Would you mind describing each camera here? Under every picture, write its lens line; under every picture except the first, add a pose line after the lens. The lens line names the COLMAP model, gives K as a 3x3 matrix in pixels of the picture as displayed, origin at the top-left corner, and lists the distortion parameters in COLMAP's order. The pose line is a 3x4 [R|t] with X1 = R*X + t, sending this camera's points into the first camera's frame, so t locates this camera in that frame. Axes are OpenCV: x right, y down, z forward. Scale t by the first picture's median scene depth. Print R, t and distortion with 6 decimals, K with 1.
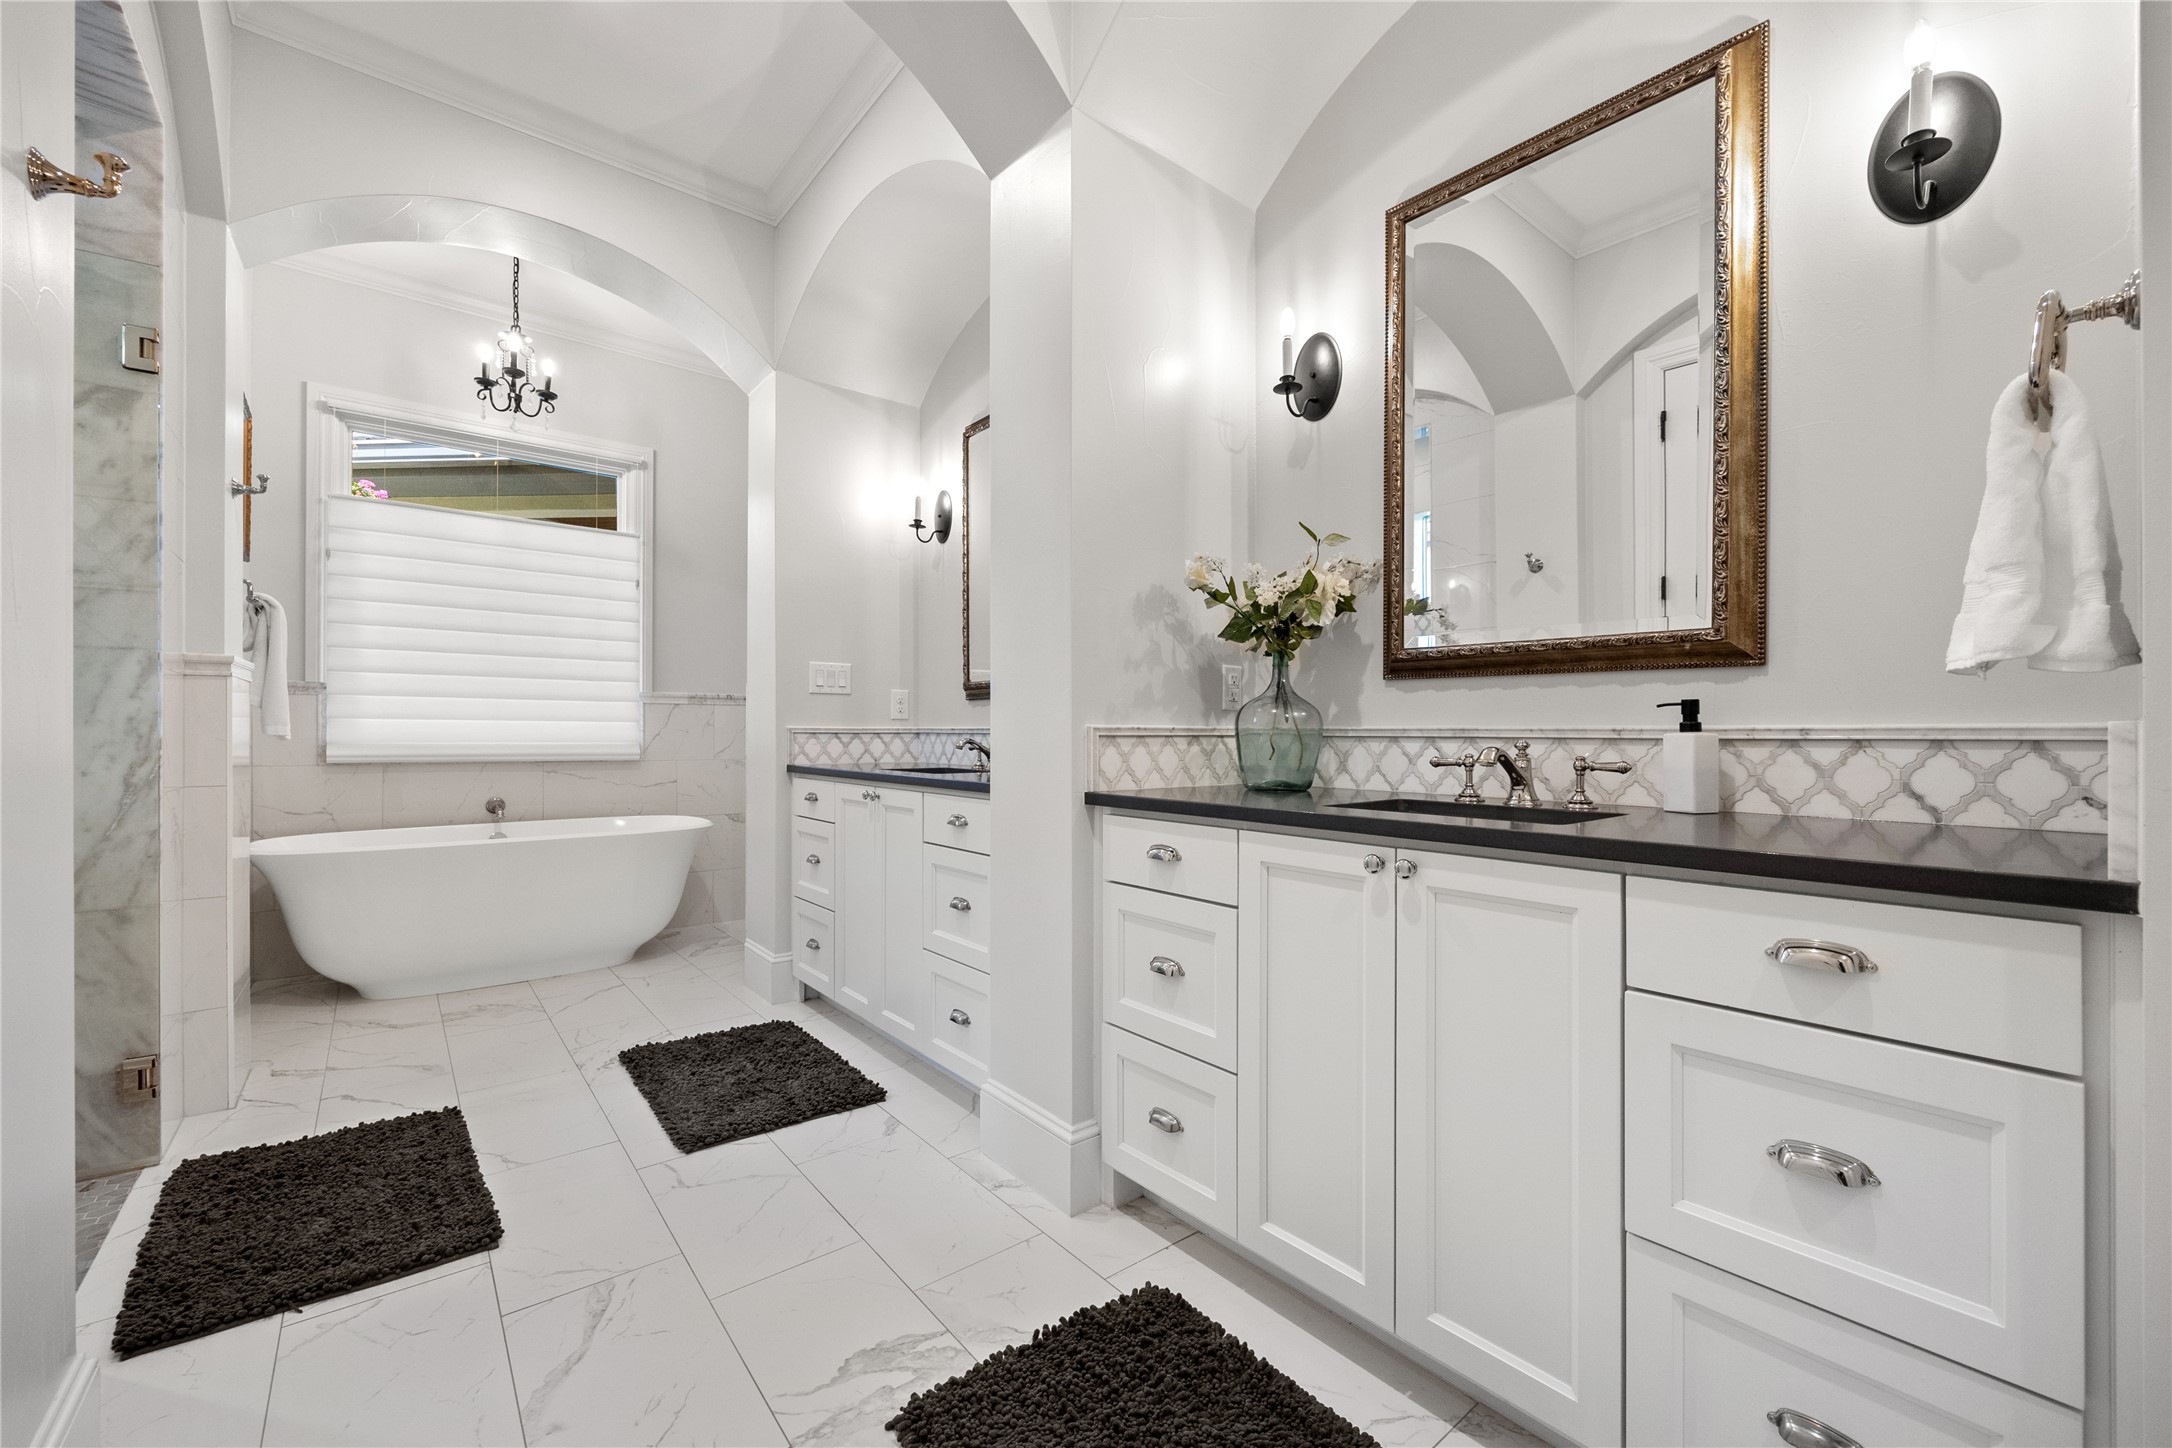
lens RADIAL K [[881.7, 0, 1116.3], [0, 881.7, 732.4], [0, 0, 1]] dist [0.001770, 0.010164]
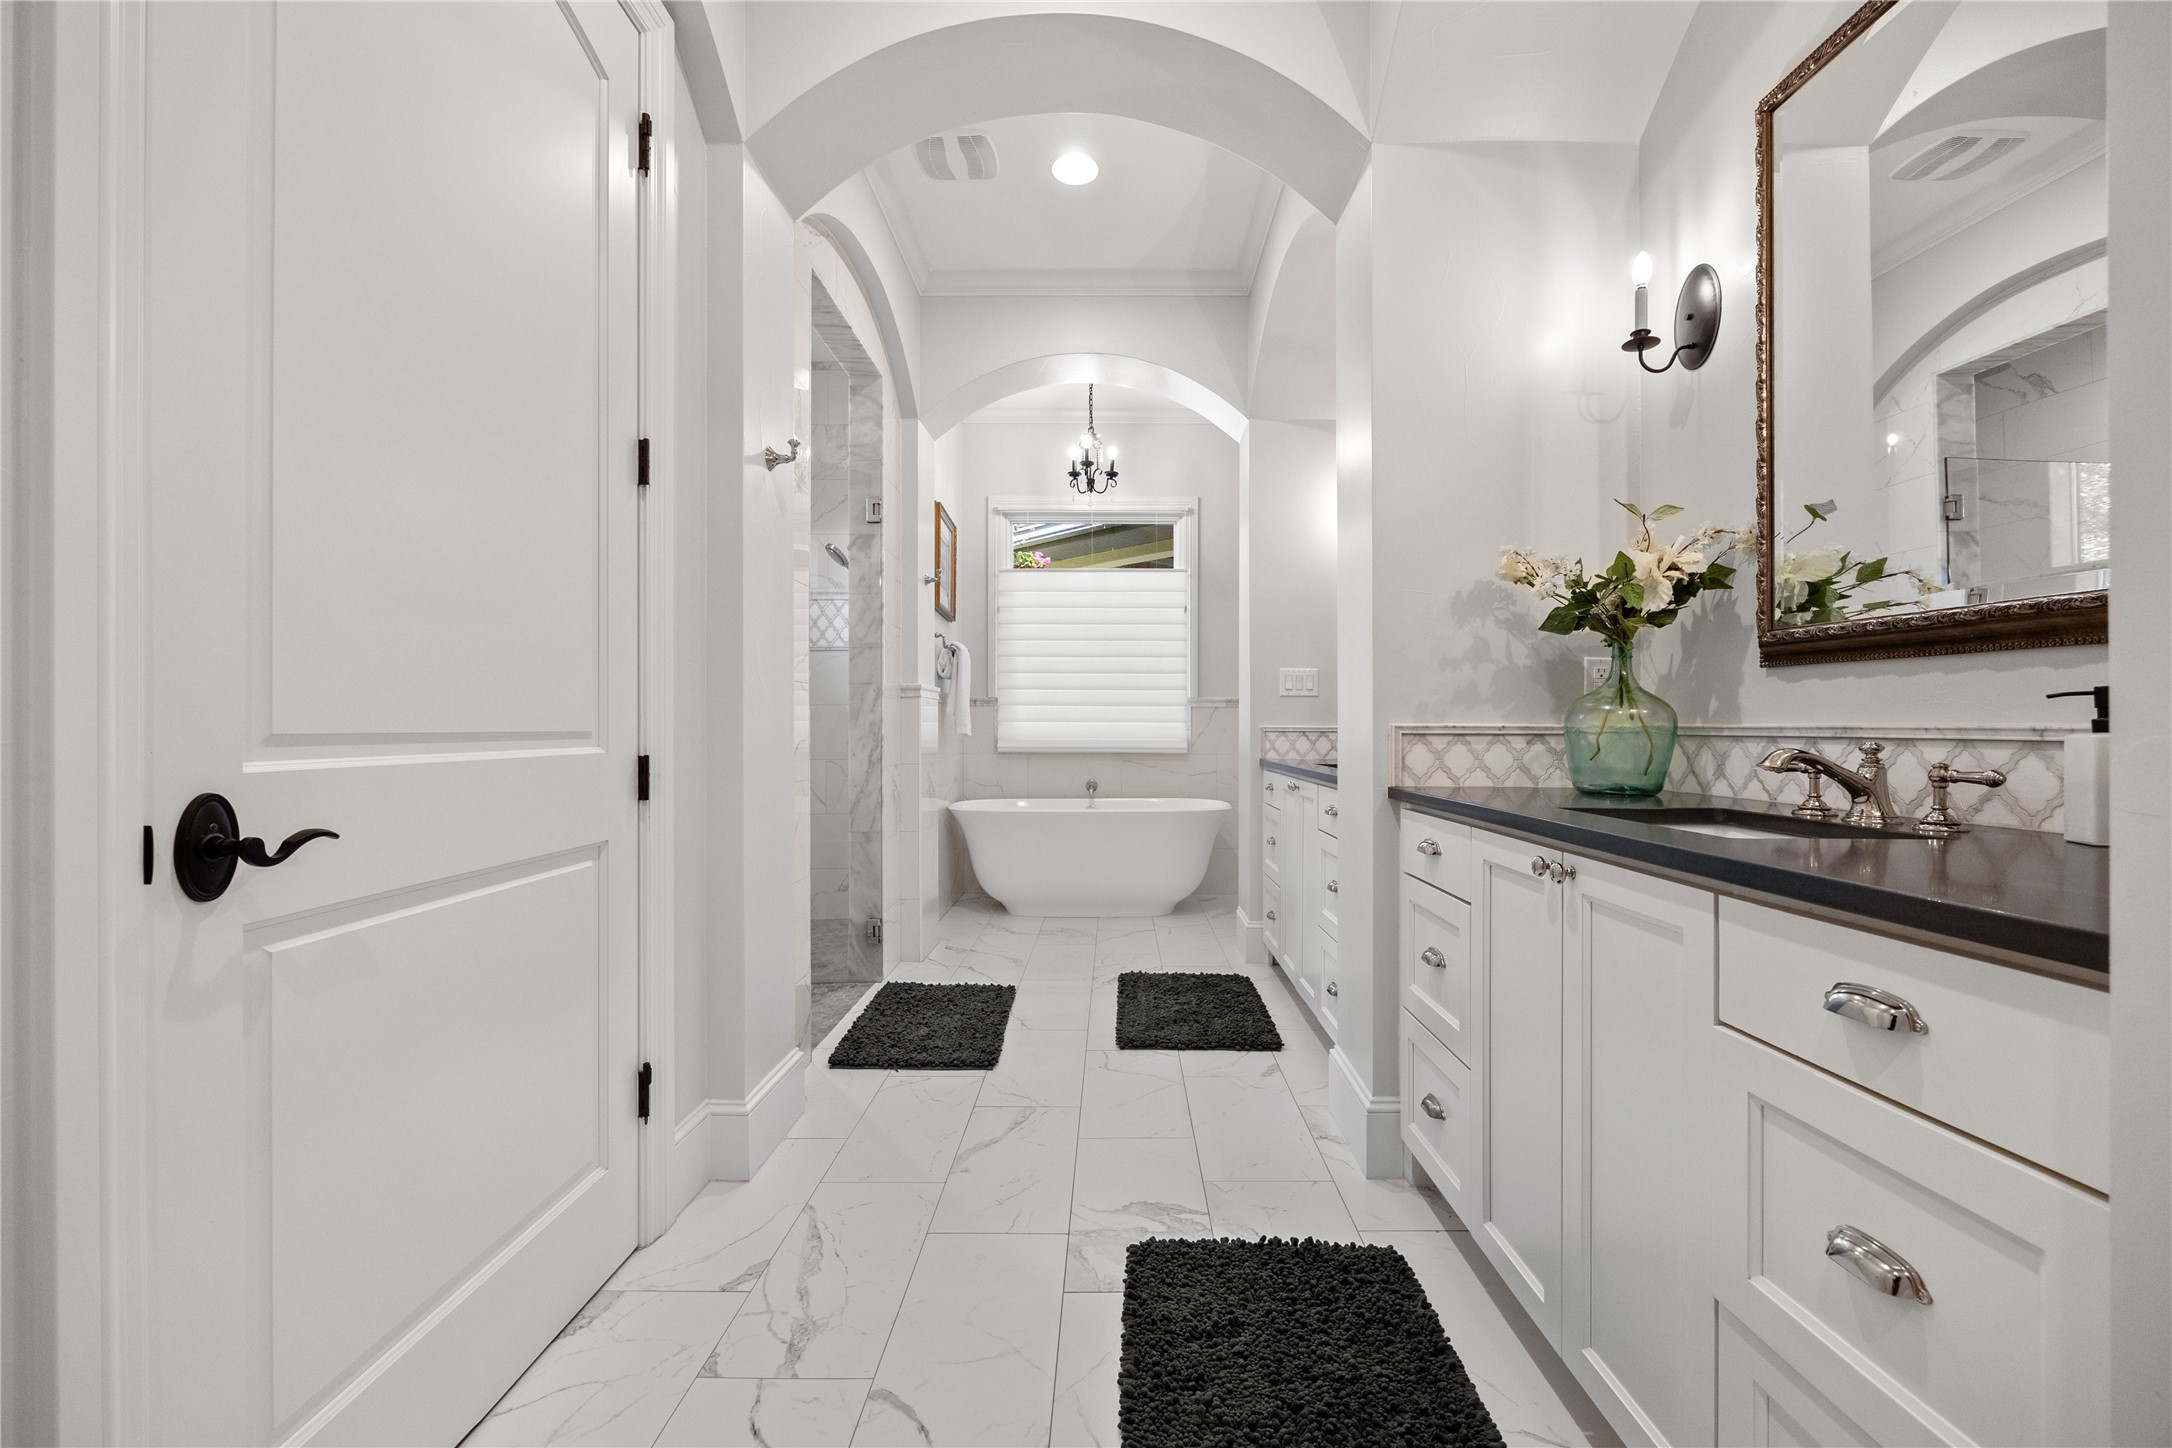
lens RADIAL K [[849.8, 0, 1085.5], [0, 849.8, 738.8], [0, 0, 1]] dist [0.001486, 0.000151]
pose [[0.777811, 0.004648, -0.628481, 0.259887], [0.001515, 0.999956, 0.009270, -0.000414], [0.628496, -0.008163, 0.777770, -0.018676]]
